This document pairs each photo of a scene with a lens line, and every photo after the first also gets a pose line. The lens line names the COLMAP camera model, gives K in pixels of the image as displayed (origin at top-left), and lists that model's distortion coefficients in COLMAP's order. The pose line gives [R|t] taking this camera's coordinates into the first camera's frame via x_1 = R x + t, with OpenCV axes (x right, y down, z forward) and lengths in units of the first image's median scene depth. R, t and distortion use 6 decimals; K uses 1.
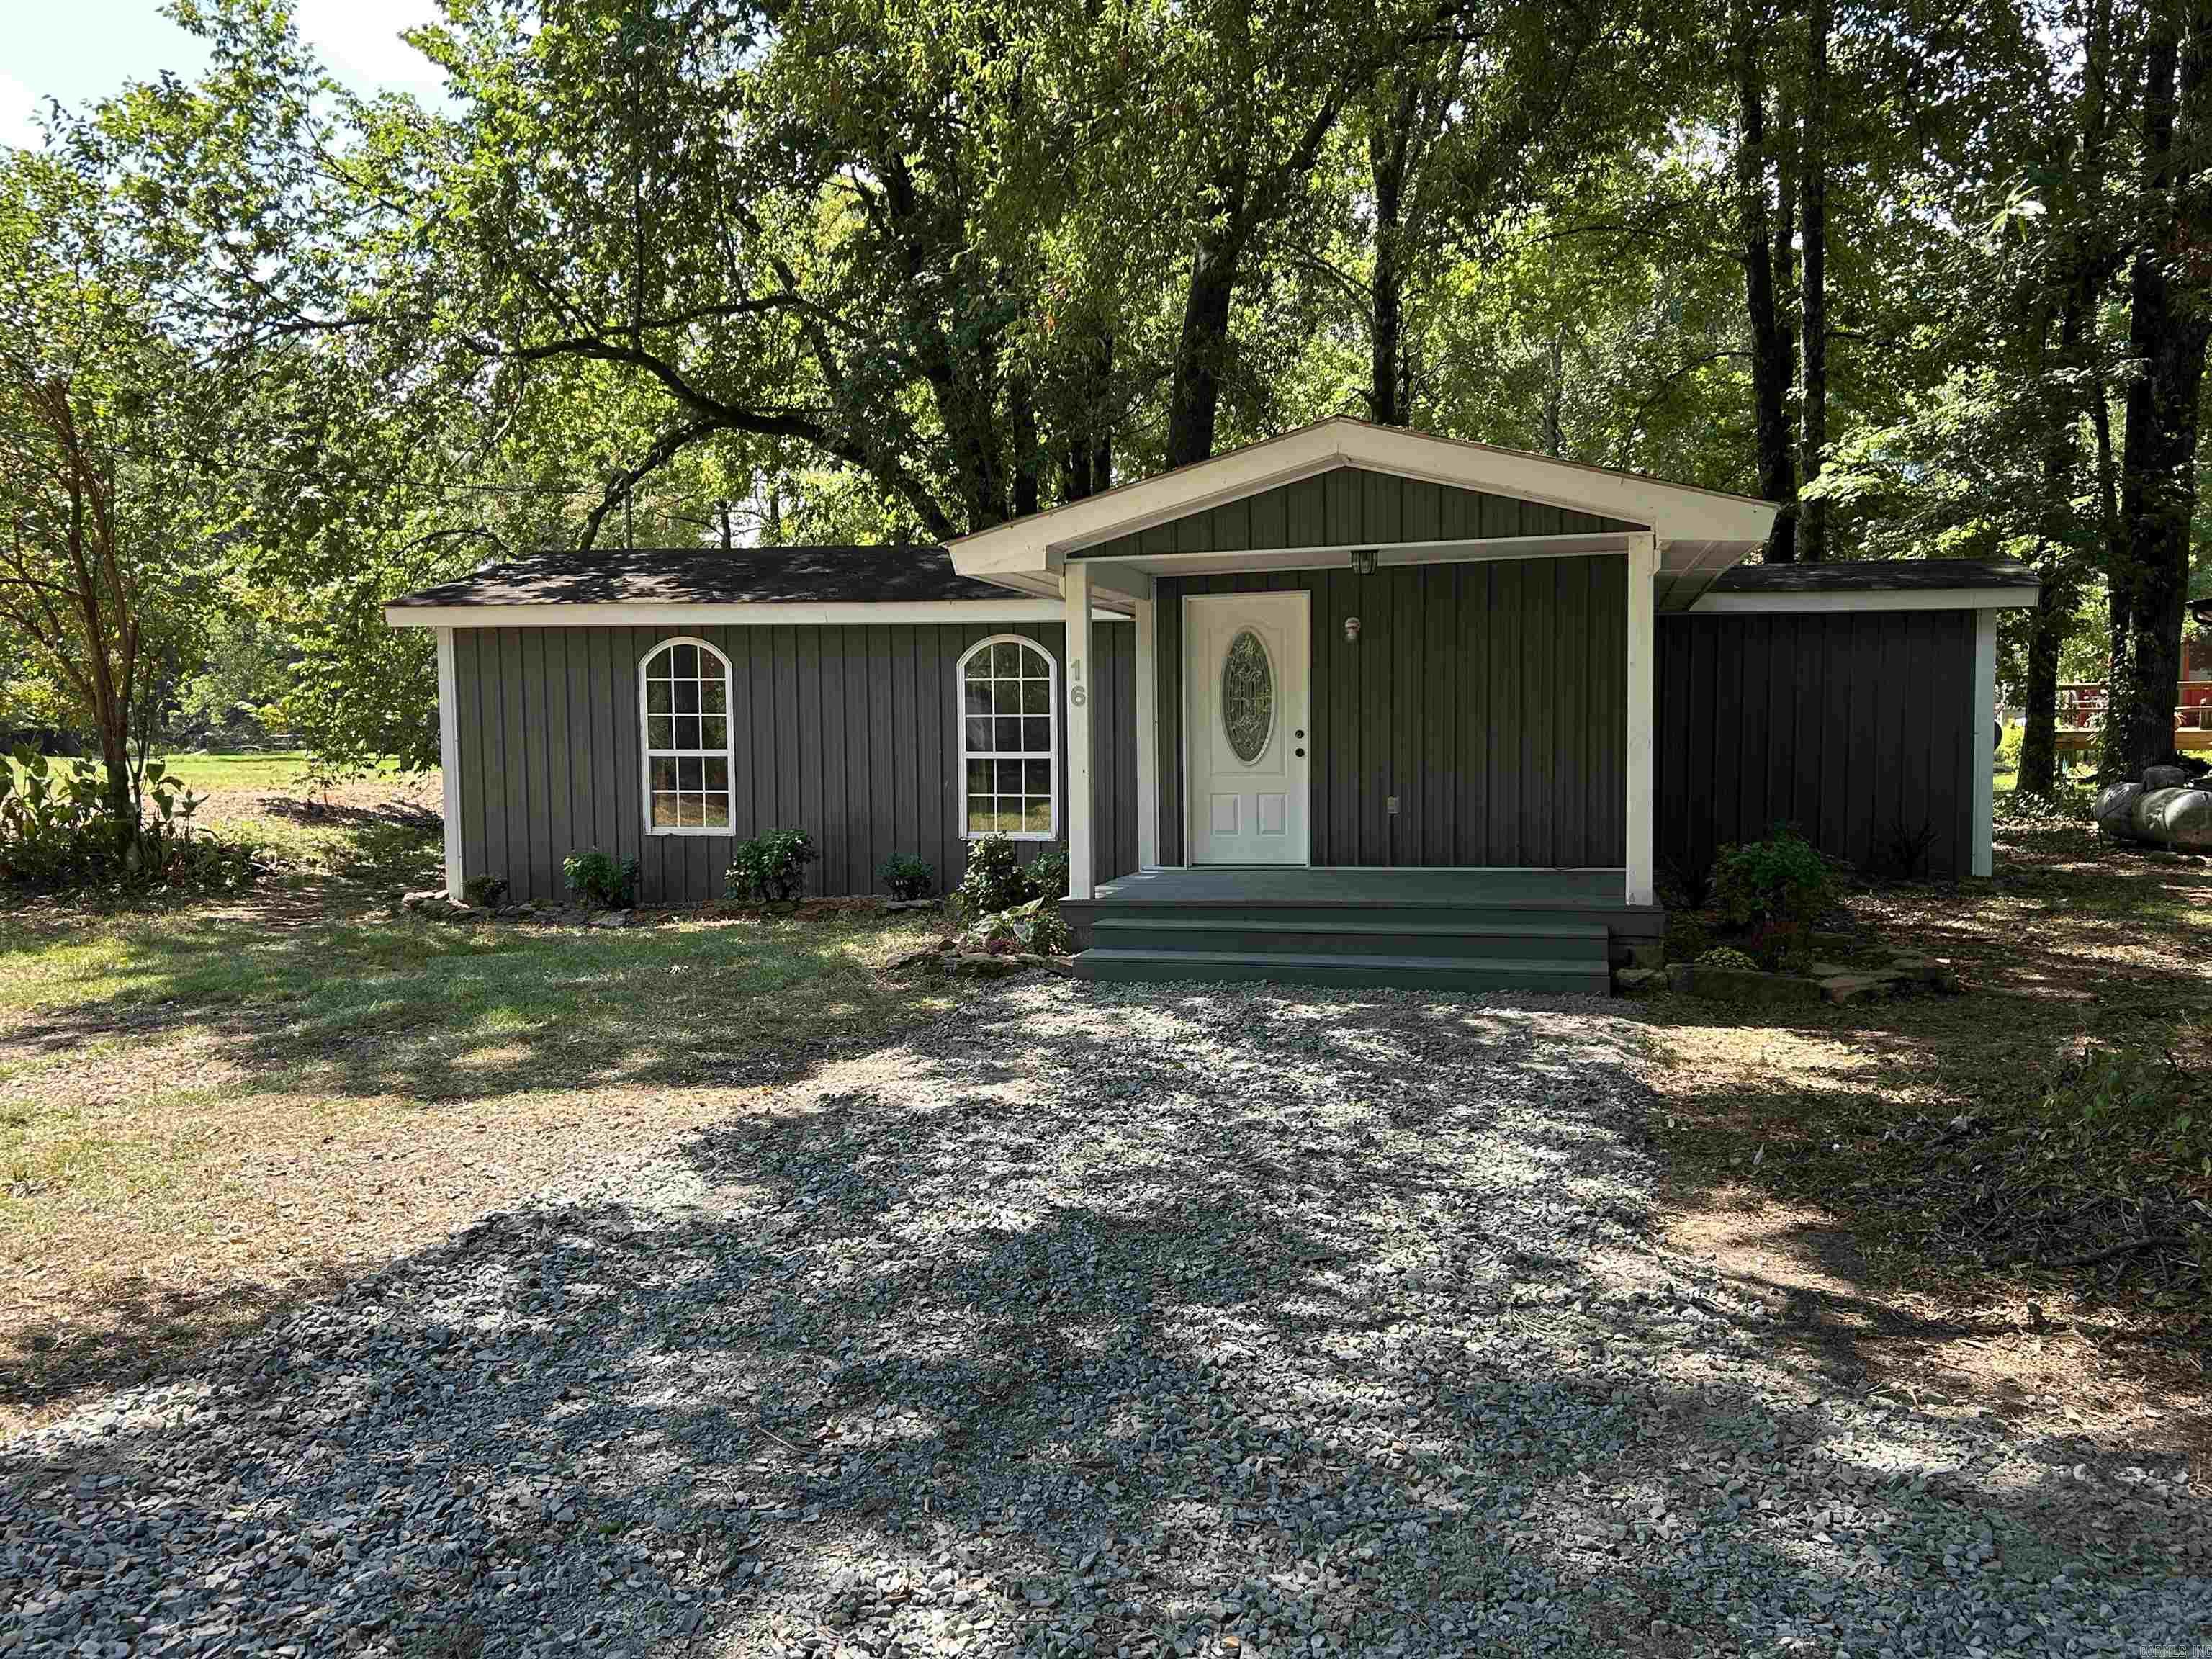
lens RADIAL K [[1853.2, 0, 1100.5], [0, 1853.2, 844.2], [0, 0, 1]] dist [0.054222, -0.005921]
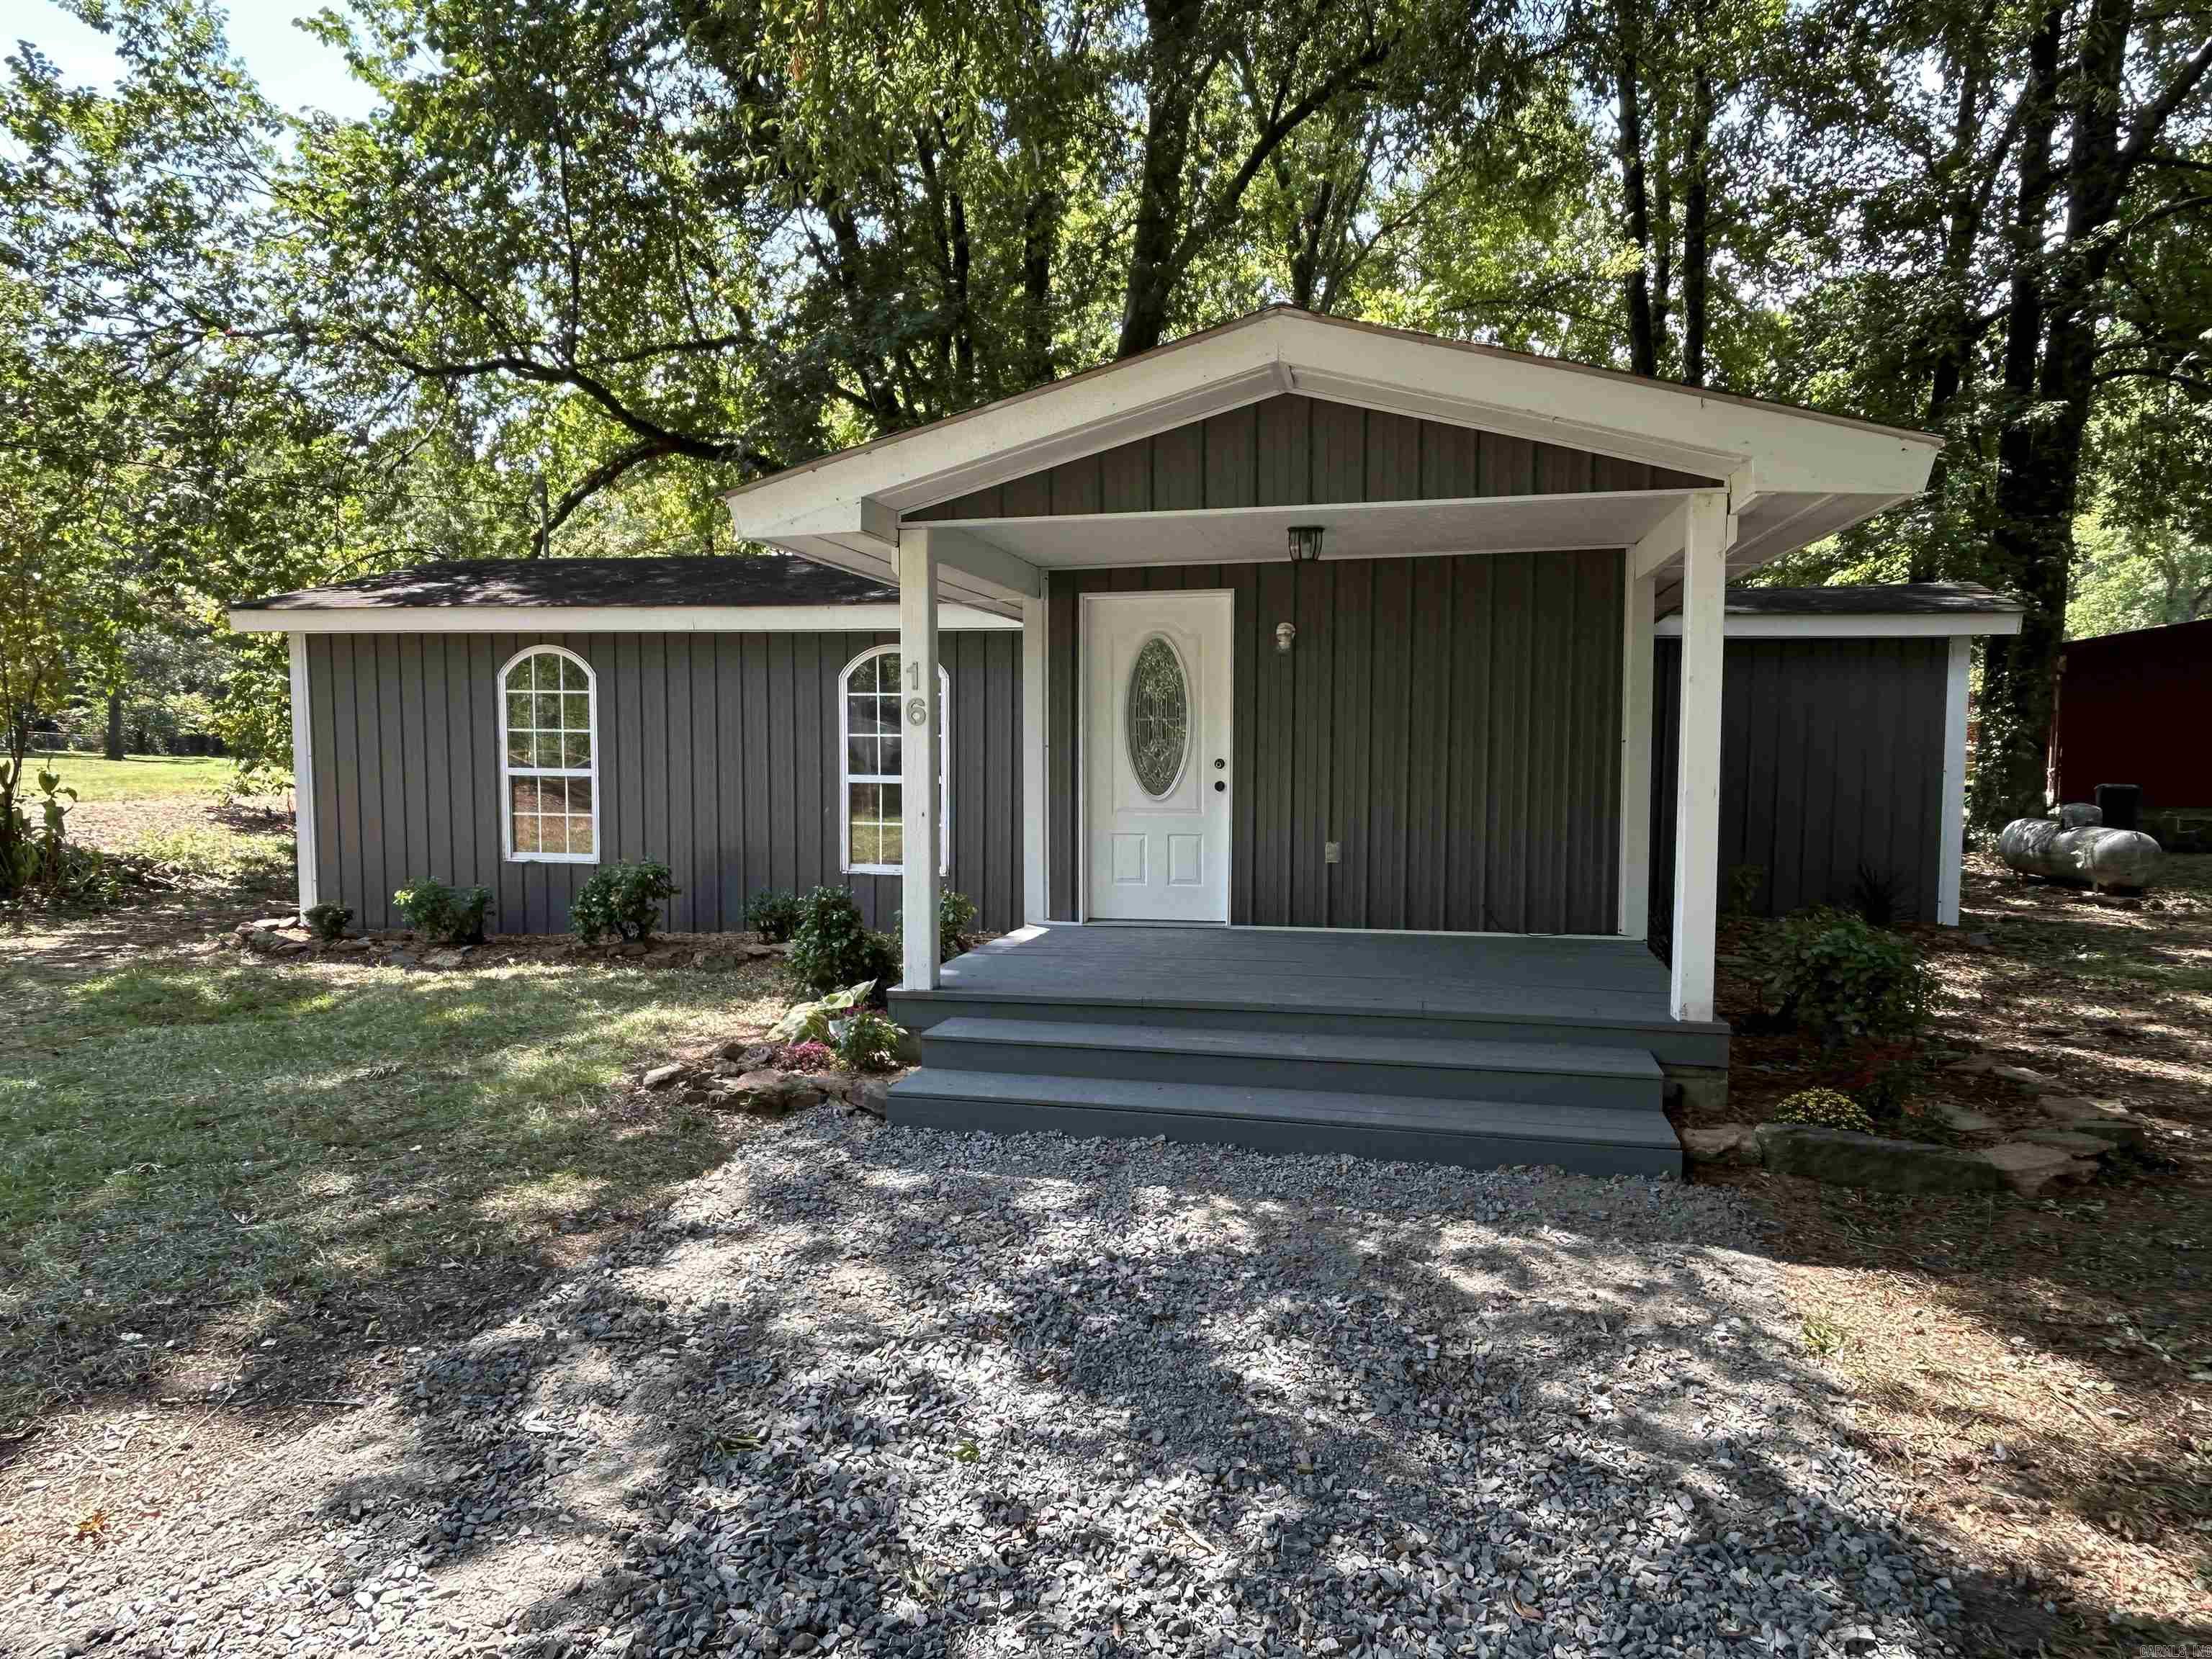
lens RADIAL K [[1433.2, 0, 1101.3], [0, 1433.2, 832.0], [0, 0, 1]] dist [-0.003296, 0.002974]
pose [[0.999641, 0.012225, 0.023825, 0.032276], [-0.012200, 0.999925, -0.001197, -0.022284], [-0.023837, 0.000906, 0.999715, 0.293340]]
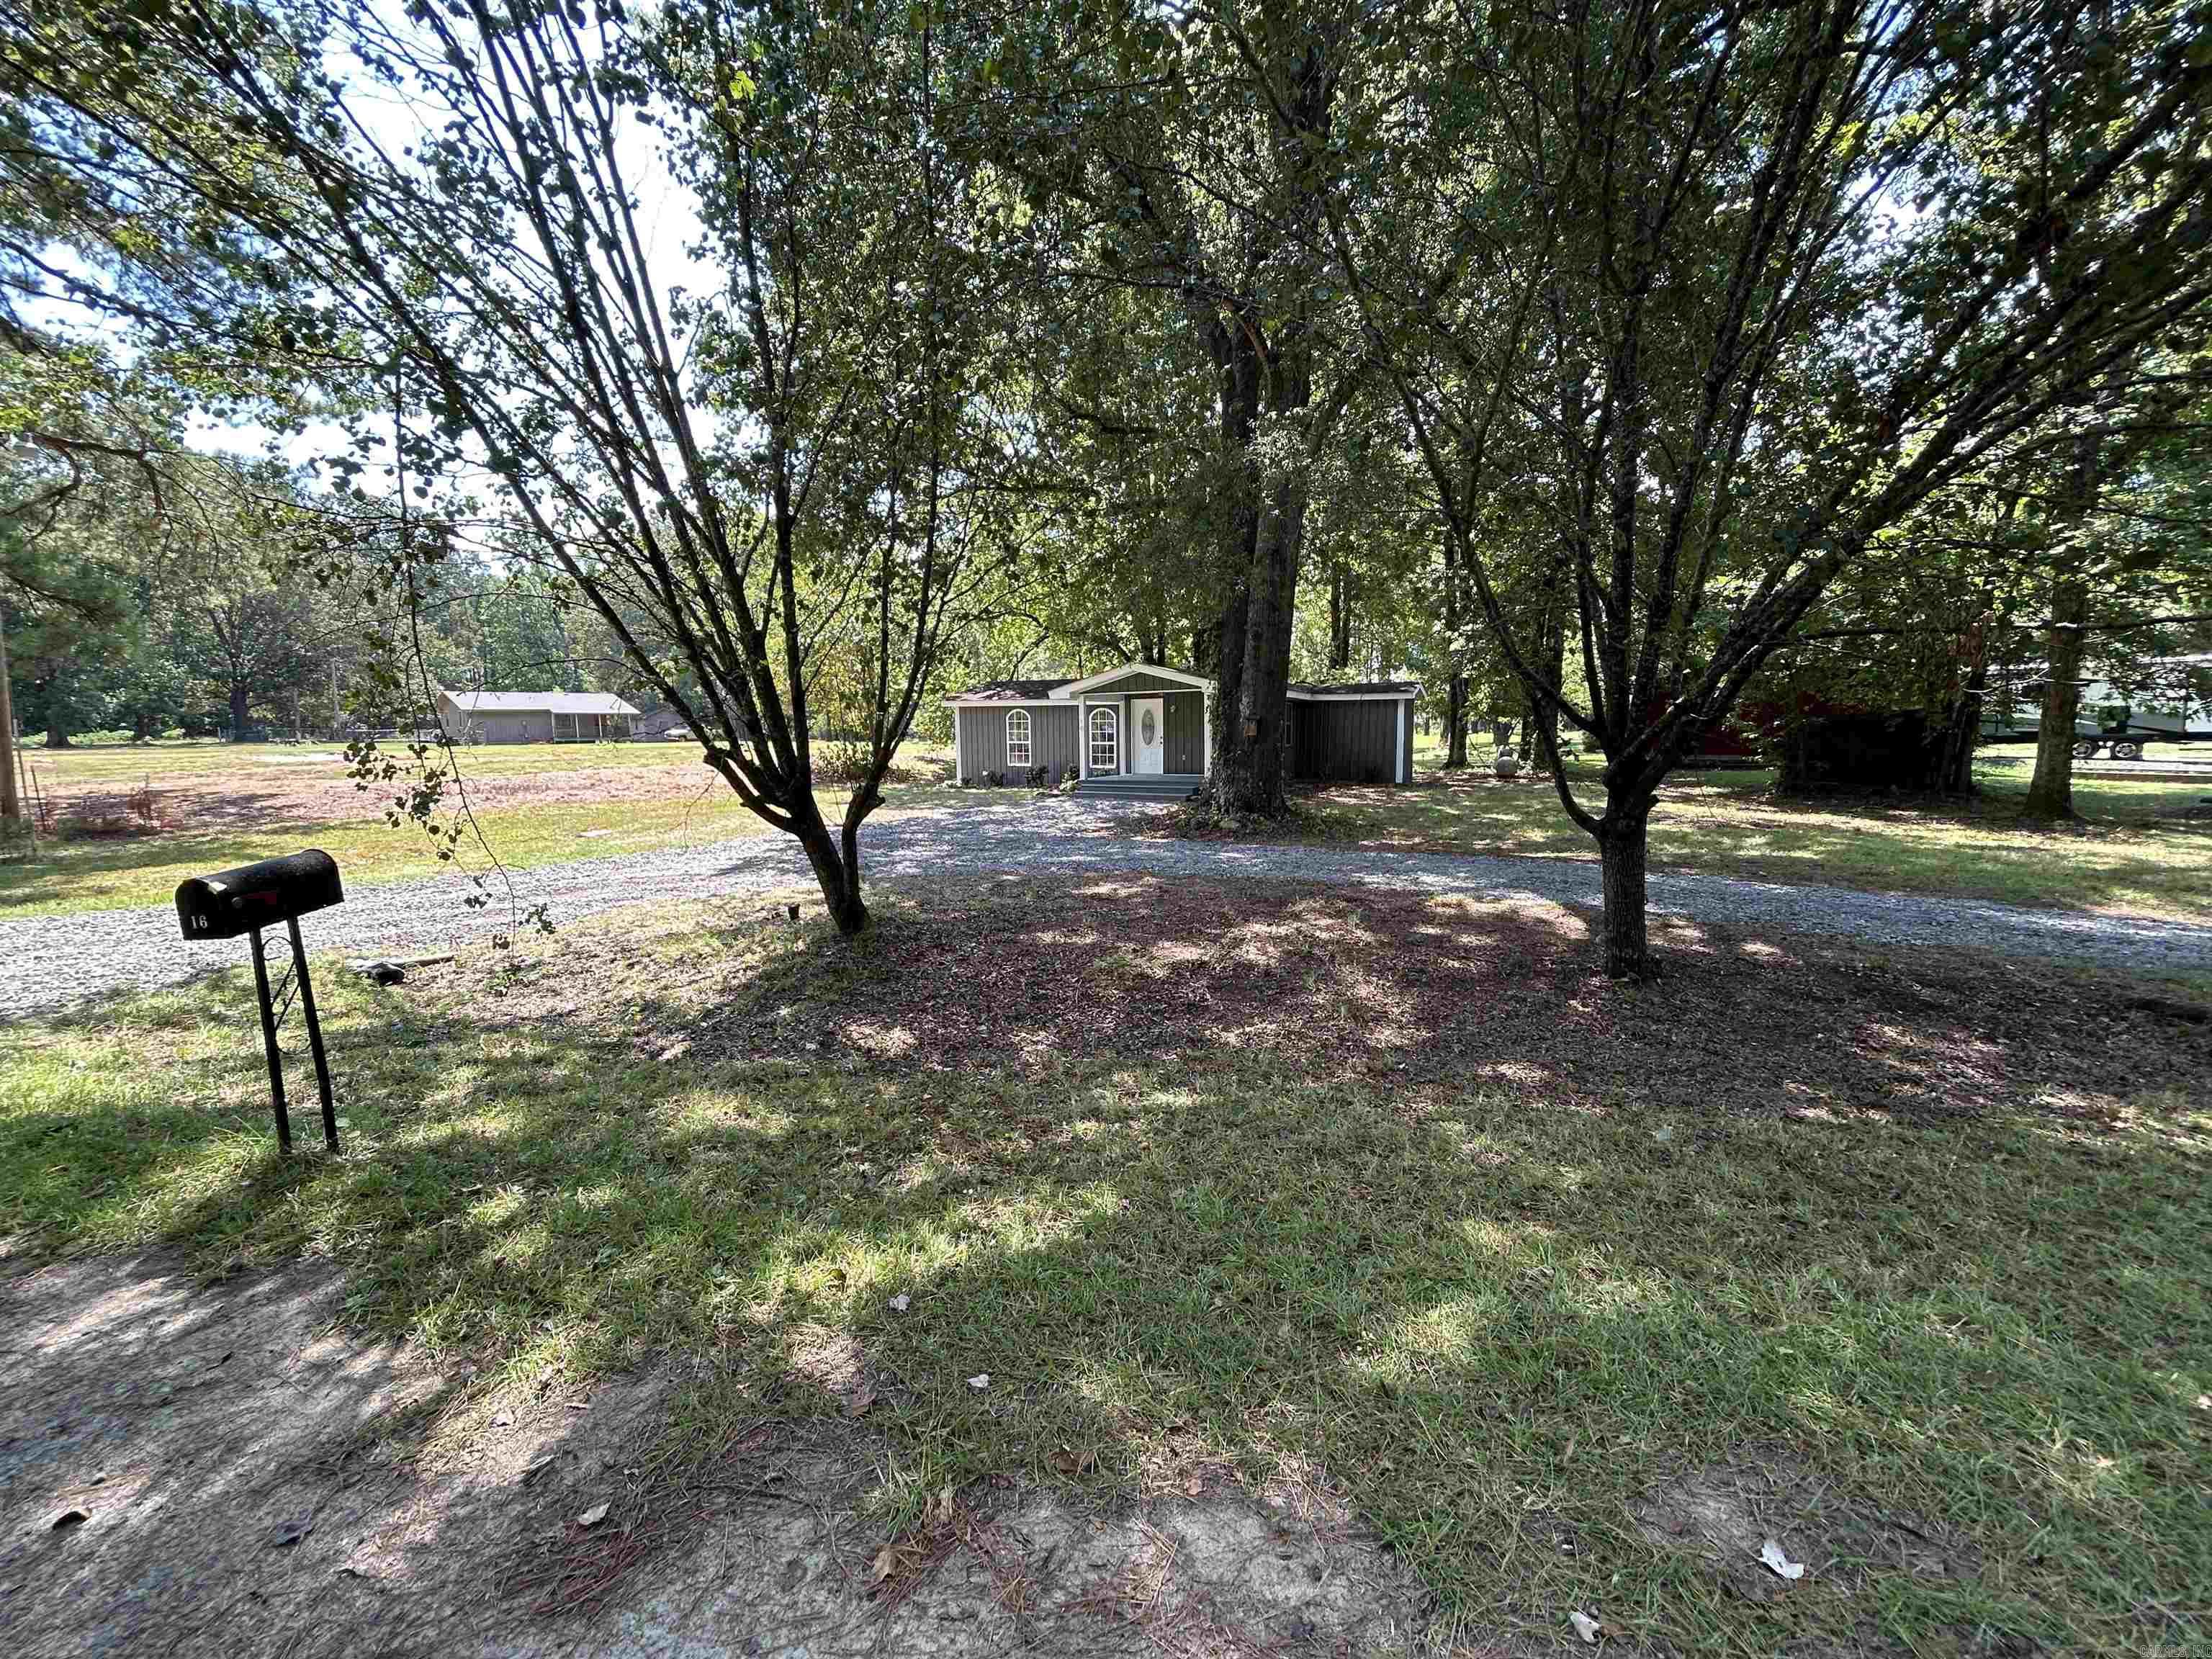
lens RADIAL K [[913.4, 0, 1108.1], [0, 913.4, 818.0], [0, 0, 1]] dist [-0.002111, -0.000336]
pose [[0.970601, 0.024210, -0.239472, 0.353910], [-0.015722, 0.999181, 0.037293, 0.026914], [0.240179, -0.032432, 0.970187, -0.625260]]
